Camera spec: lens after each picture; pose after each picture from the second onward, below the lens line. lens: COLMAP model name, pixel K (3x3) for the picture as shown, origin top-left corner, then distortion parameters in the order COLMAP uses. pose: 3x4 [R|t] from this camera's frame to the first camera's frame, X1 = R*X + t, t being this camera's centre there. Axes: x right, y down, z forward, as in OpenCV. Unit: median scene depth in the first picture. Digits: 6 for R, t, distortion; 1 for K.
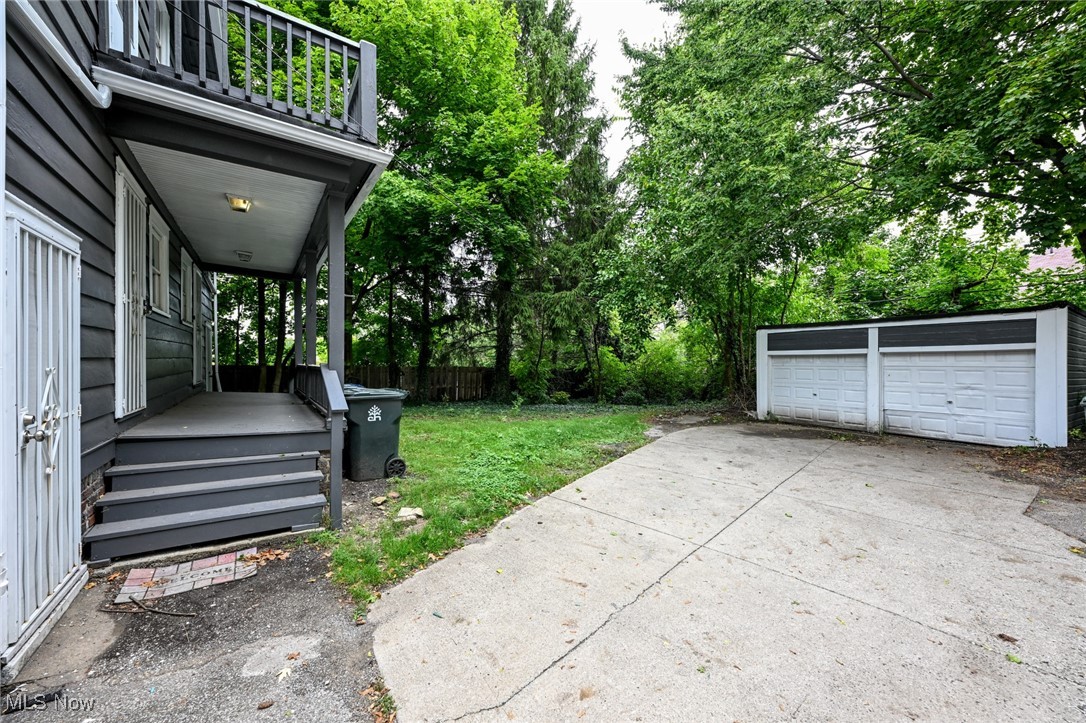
lens RADIAL K [[436.5, 0, 543.1], [0, 436.5, 360.4], [0, 0, 1]] dist [-0.000155, -0.000026]
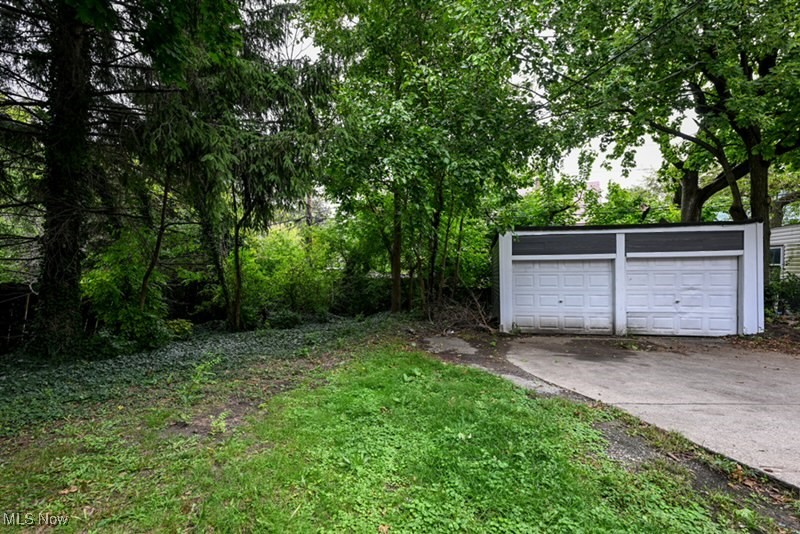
lens RADIAL K [[393.0, 0, 399.9], [0, 393.0, 266.3], [0, 0, 1]] dist [0.000534, 0.000111]
pose [[0.678855, 0.004276, 0.734260, -0.277287], [0.005480, 0.999926, -0.010889, 0.009765], [-0.734252, 0.011416, 0.678781, 0.760872]]
